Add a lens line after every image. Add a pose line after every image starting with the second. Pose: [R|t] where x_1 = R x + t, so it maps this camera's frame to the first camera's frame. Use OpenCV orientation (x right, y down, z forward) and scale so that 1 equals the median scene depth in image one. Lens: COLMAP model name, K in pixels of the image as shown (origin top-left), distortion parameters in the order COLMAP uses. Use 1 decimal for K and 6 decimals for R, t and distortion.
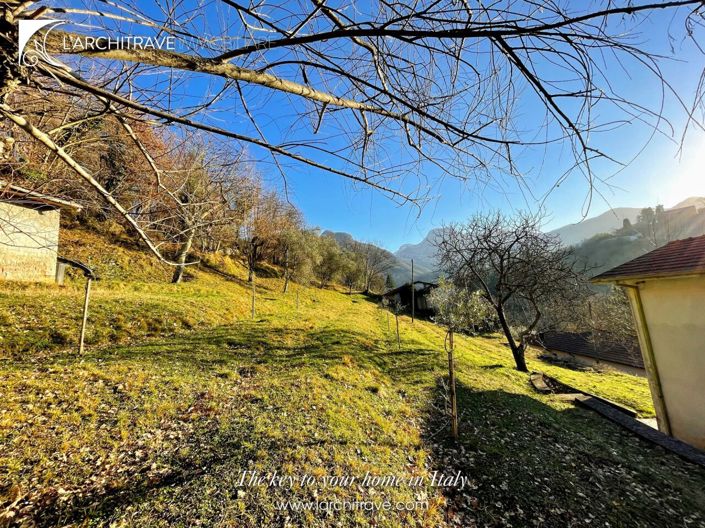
lens RADIAL K [[279.3, 0, 348.4], [0, 279.3, 263.2], [0, 0, 1]] dist [0.000175, -0.003184]
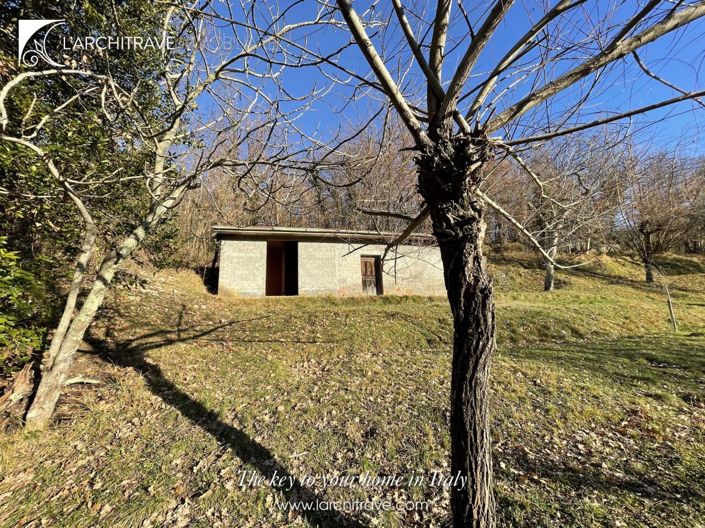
lens RADIAL K [[279.3, 0, 348.4], [0, 279.3, 263.2], [0, 0, 1]] dist [0.000175, -0.003184]
pose [[0.408519, -0.163733, -0.897944, -0.030440], [0.129057, 0.984257, -0.120758, 0.007998], [0.903580, -0.066554, 0.423218, -0.103606]]
